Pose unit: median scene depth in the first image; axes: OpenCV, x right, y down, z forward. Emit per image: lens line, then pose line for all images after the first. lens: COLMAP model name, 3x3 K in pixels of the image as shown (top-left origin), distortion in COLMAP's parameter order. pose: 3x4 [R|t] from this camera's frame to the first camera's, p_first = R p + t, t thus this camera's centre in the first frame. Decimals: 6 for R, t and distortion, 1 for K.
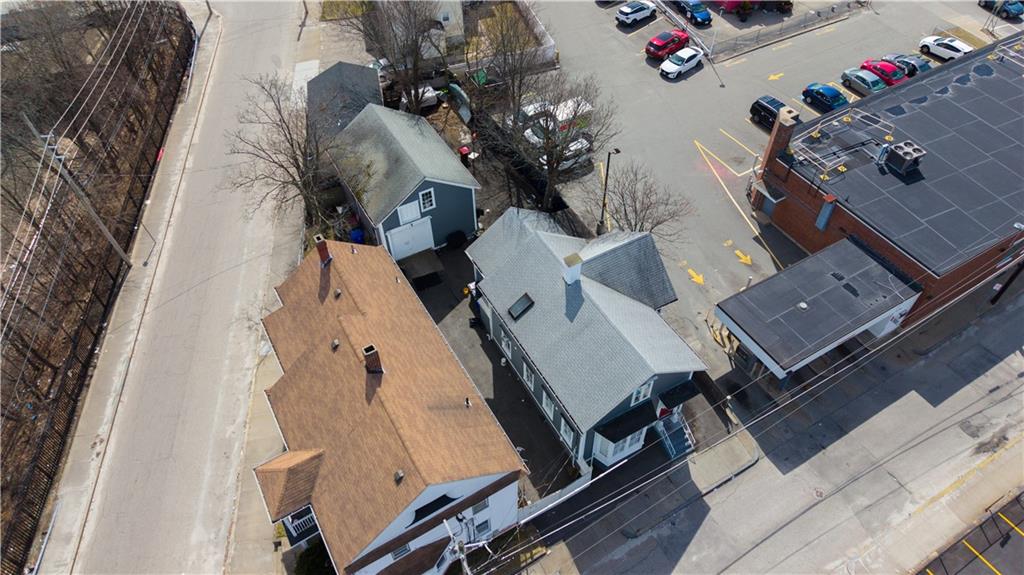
lens RADIAL K [[699.7, 0, 525.2], [0, 699.7, 287.1], [0, 0, 1]] dist [0.001310, -0.000936]
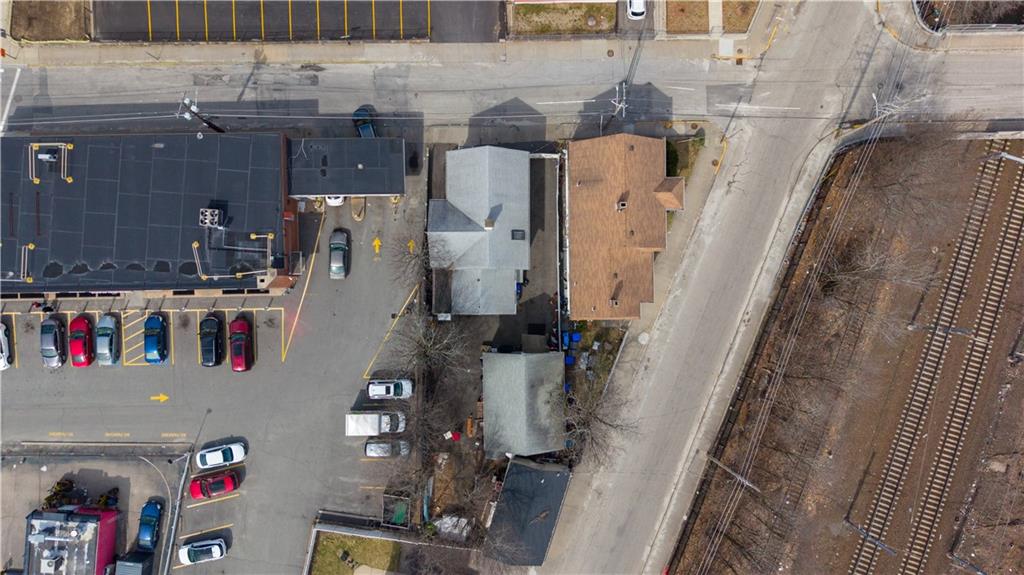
lens RADIAL K [[702.3, 0, 511.0], [0, 702.3, 230.2], [0, 0, 1]] dist [0.002284, -0.000878]
pose [[-0.865426, -0.500760, 0.016653, -0.010586], [0.376604, -0.628216, 0.680819, -0.962140], [-0.330465, 0.595470, 0.732263, -0.213717]]
